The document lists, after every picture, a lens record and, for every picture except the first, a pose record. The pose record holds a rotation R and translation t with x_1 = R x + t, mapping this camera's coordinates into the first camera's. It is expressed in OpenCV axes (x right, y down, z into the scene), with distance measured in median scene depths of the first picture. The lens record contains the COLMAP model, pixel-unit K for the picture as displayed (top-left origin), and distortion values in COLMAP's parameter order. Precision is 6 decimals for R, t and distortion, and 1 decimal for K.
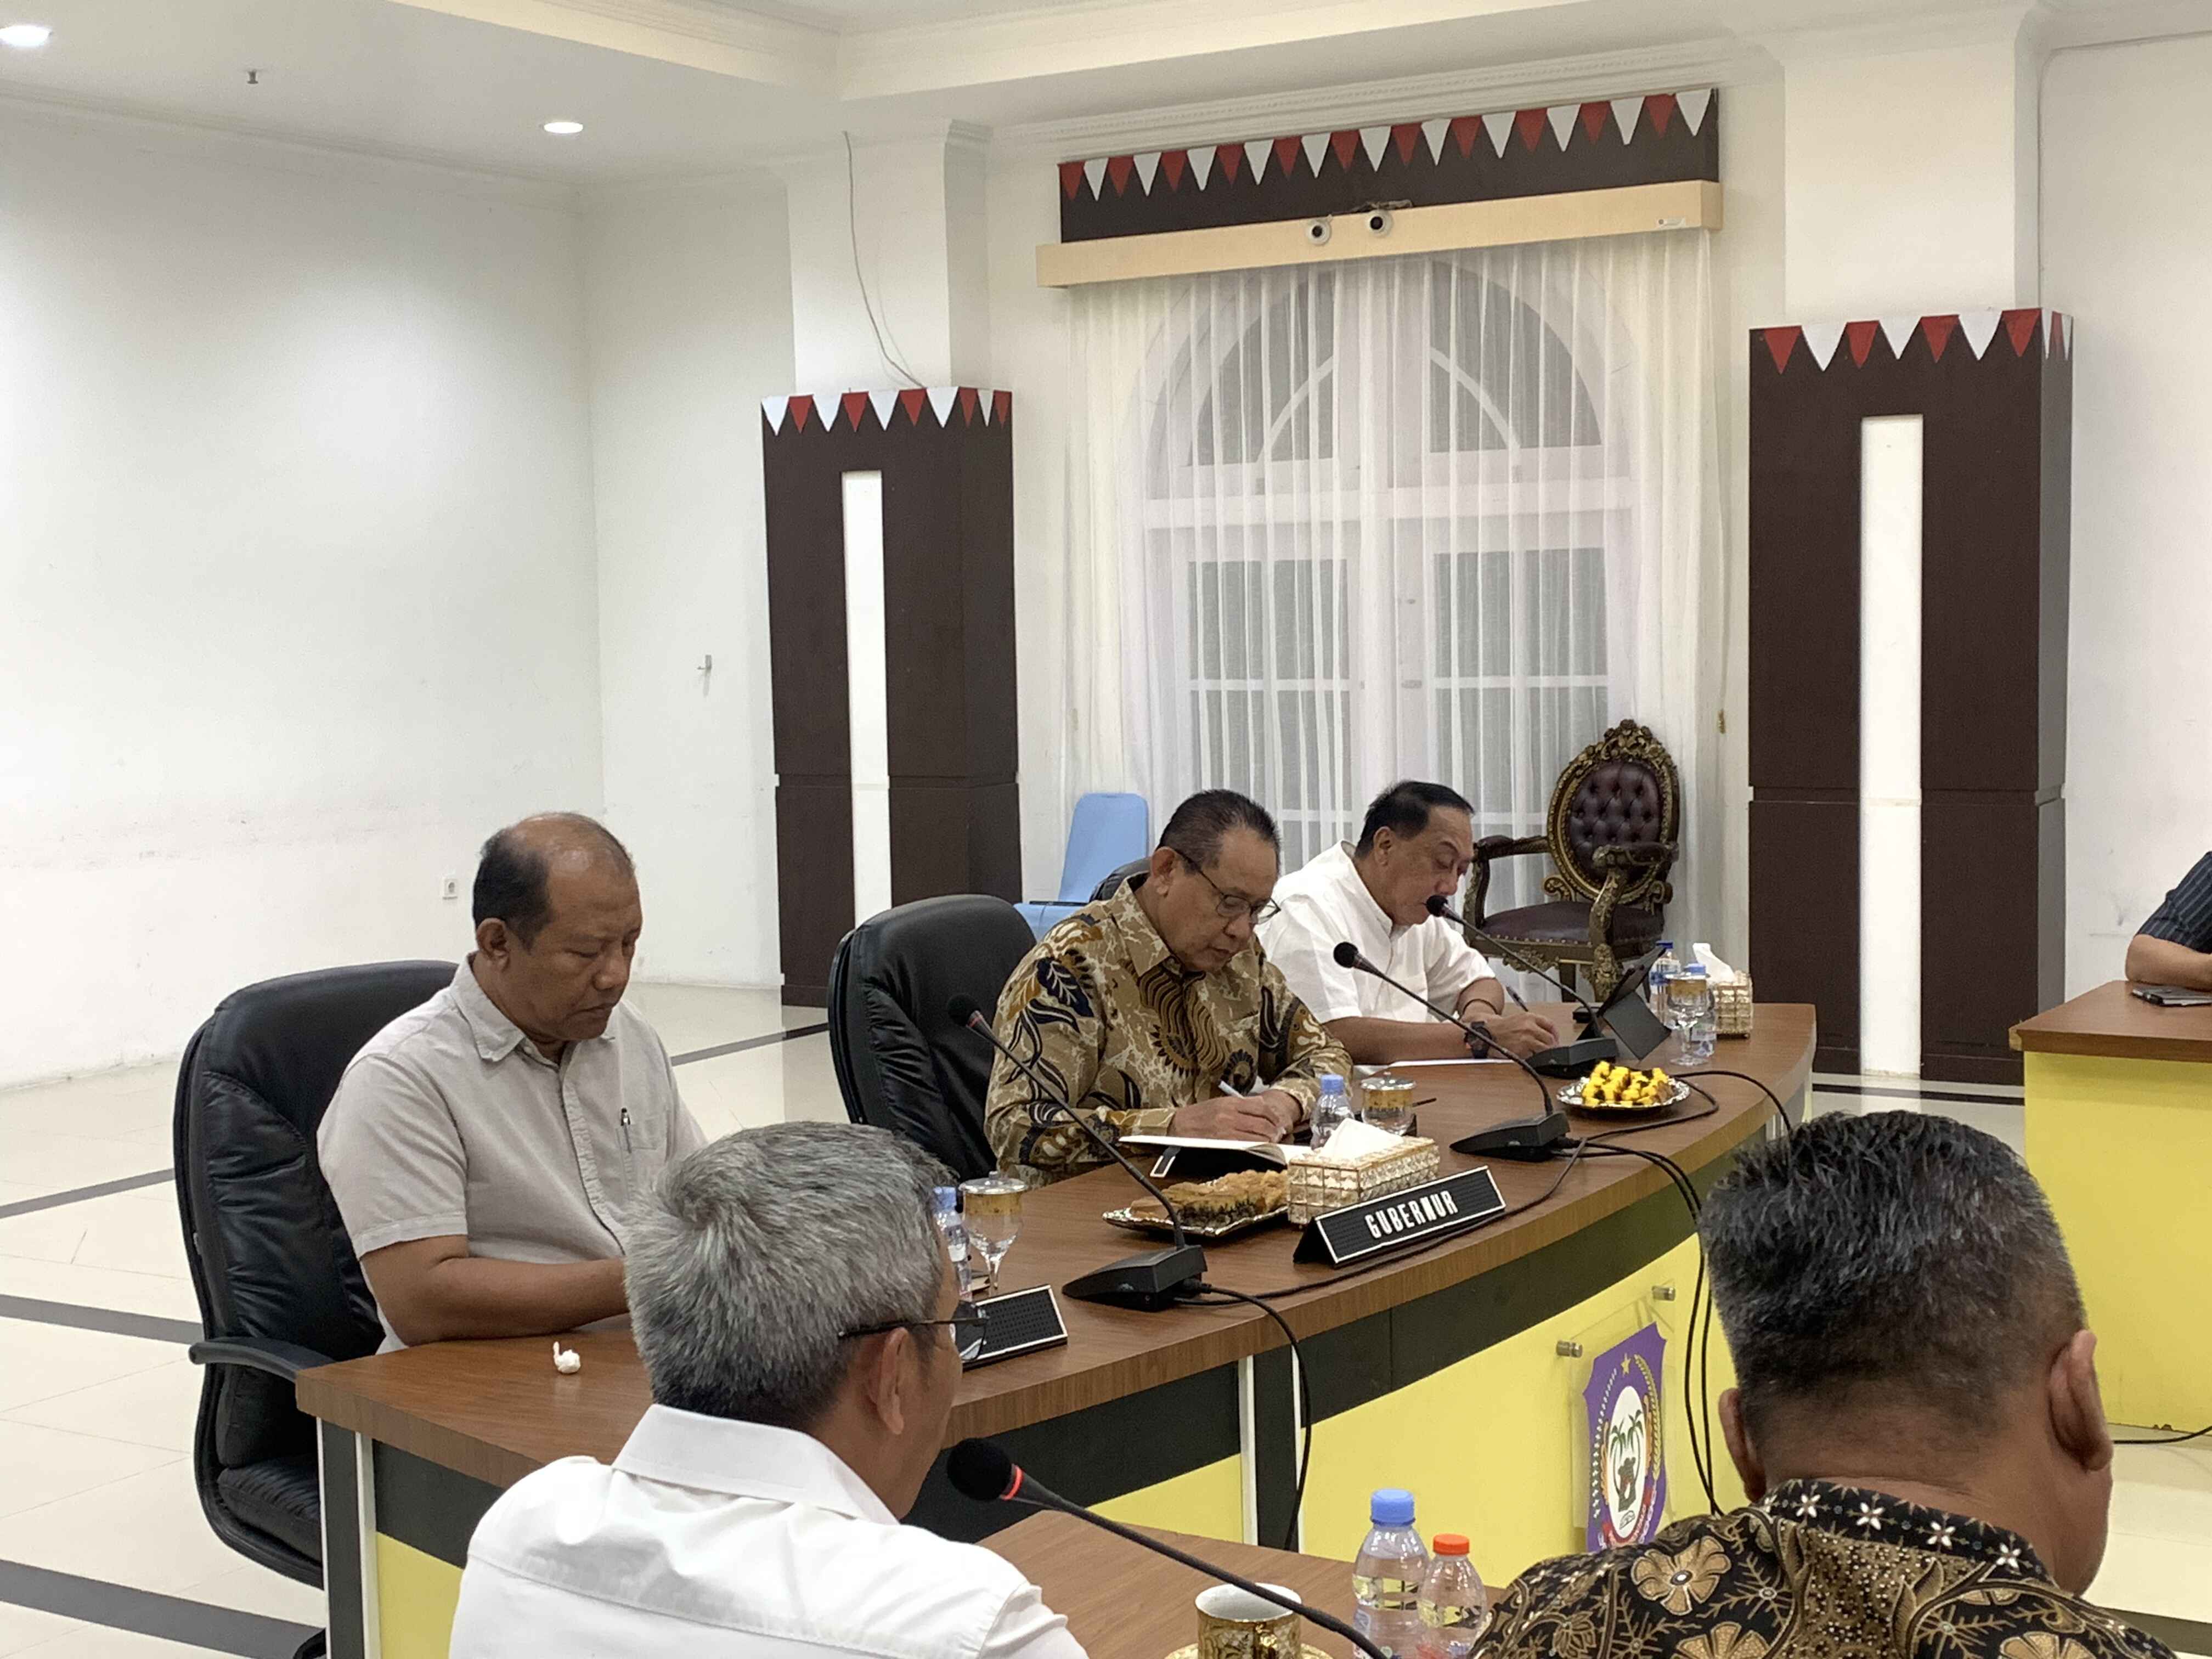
lens RADIAL K [[2931.4, 0, 1106.0], [0, 2931.4, 829.5], [0, 0, 1]] dist [0.130047, -0.039318]
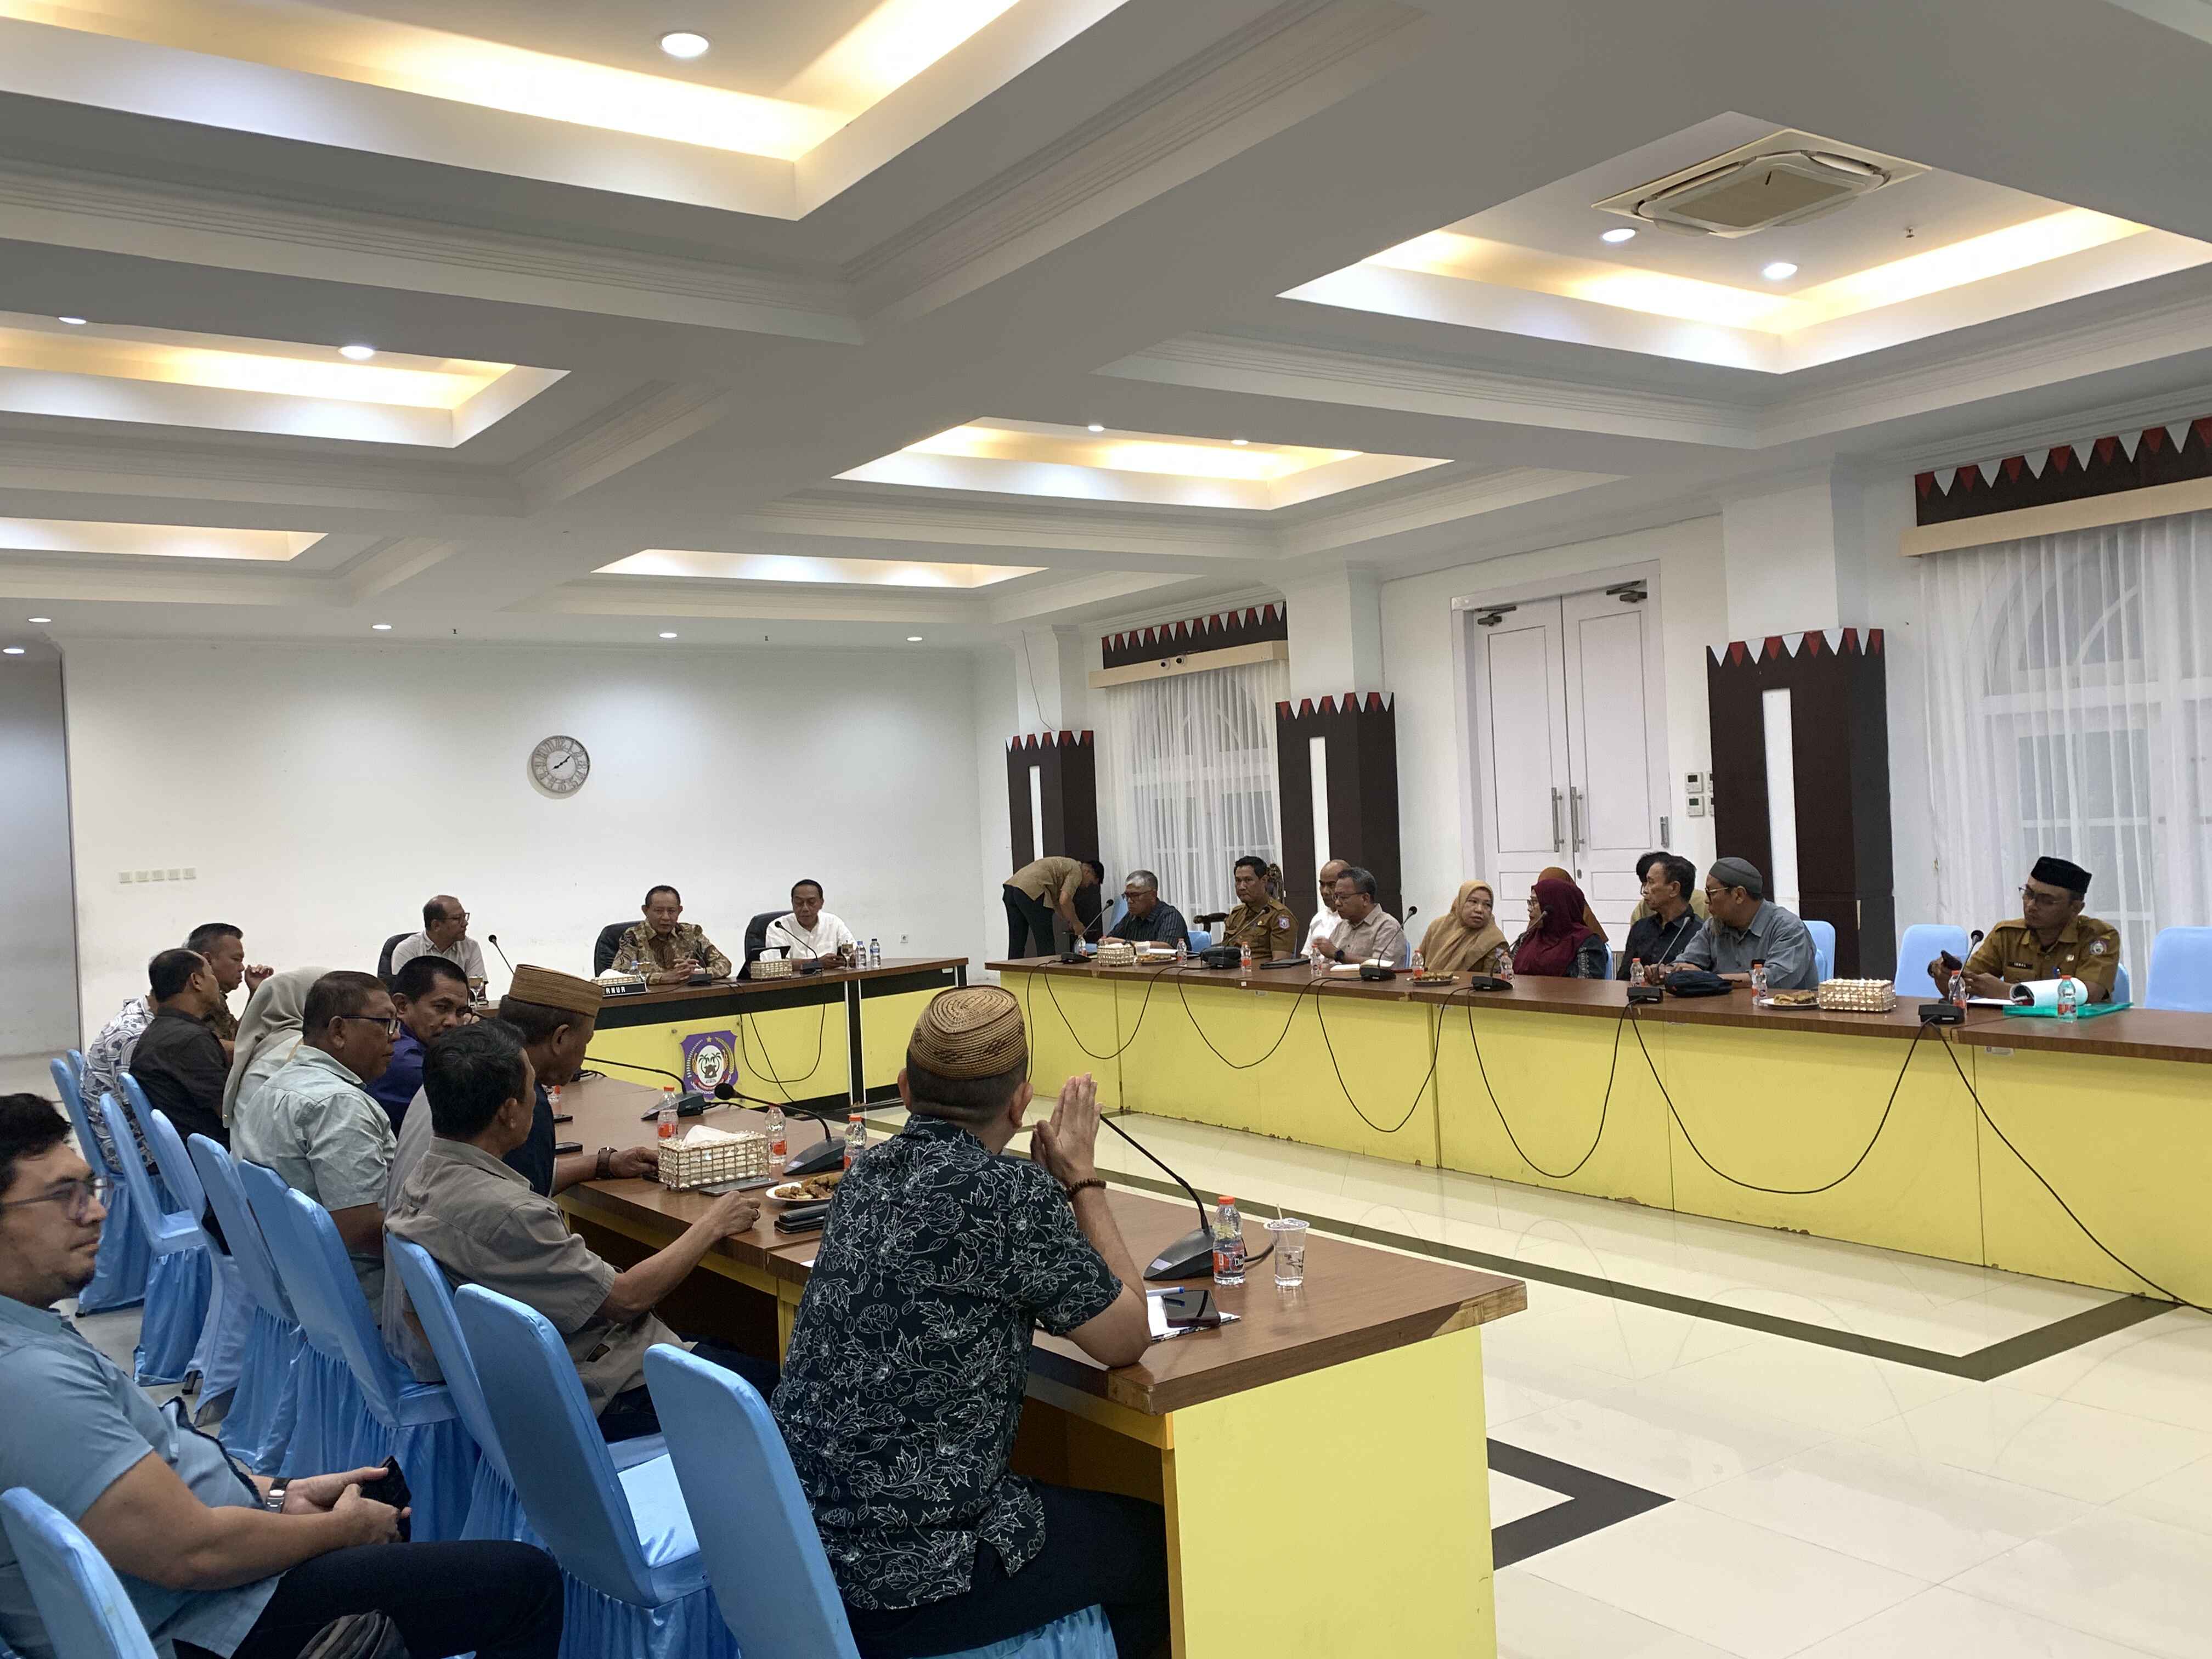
lens RADIAL K [[1868.9, 0, 1106.0], [0, 1868.9, 829.5], [0, 0, 1]] dist [0.082443, -0.281711]
pose [[0.901982, -0.025943, -0.430994, 0.610738], [0.003293, 0.998578, -0.053215, 0.013482], [0.431762, 0.046579, 0.900784, -0.357971]]
